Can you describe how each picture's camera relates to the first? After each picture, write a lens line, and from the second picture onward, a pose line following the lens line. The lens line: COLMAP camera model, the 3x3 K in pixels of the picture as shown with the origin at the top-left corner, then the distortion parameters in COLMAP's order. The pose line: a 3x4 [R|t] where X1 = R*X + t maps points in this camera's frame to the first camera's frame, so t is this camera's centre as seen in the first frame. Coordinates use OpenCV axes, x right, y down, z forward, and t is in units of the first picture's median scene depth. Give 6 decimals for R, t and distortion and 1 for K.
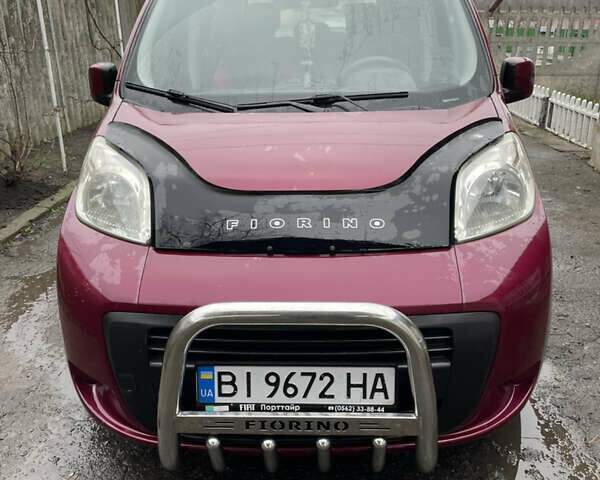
lens RADIAL K [[657.7, 0, 300.0], [0, 657.7, 240.0], [0, 0, 1]] dist [0.021649, -0.285011]
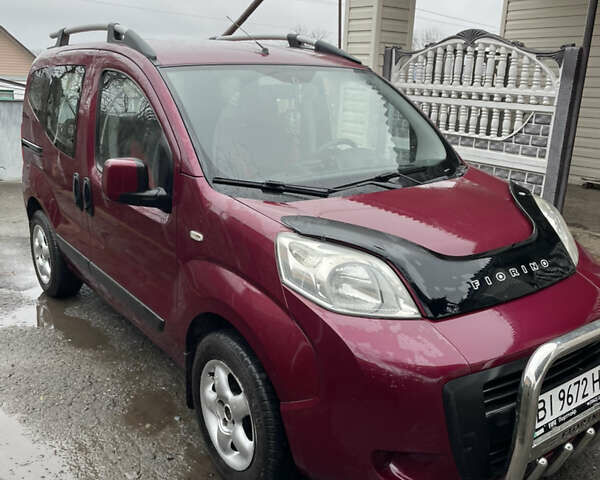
lens RADIAL K [[657.7, 0, 300.0], [0, 657.7, 240.0], [0, 0, 1]] dist [0.021649, -0.285011]
pose [[0.787595, -0.142983, 0.599375, -1.124959], [0.207970, 0.977311, -0.040137, -0.127977], [-0.580037, 0.156264, 0.799461, 0.255264]]
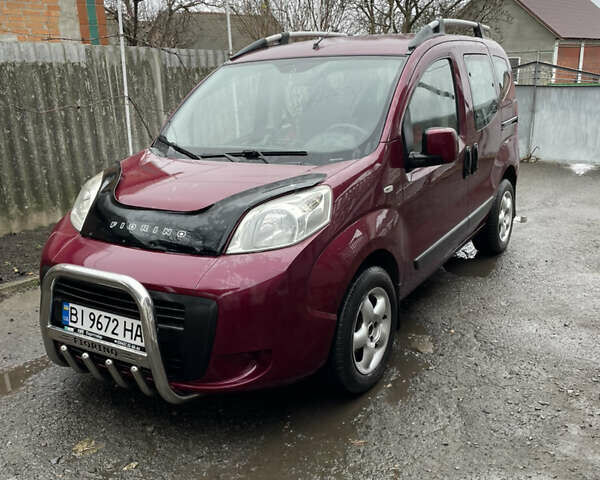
lens RADIAL K [[657.7, 0, 300.0], [0, 657.7, 240.0], [0, 0, 1]] dist [0.021649, -0.285011]
pose [[0.856956, 0.115973, -0.502173, 1.202984], [-0.155368, 0.987157, -0.037159, 0.002291], [0.491414, 0.109865, 0.863969, -0.185041]]
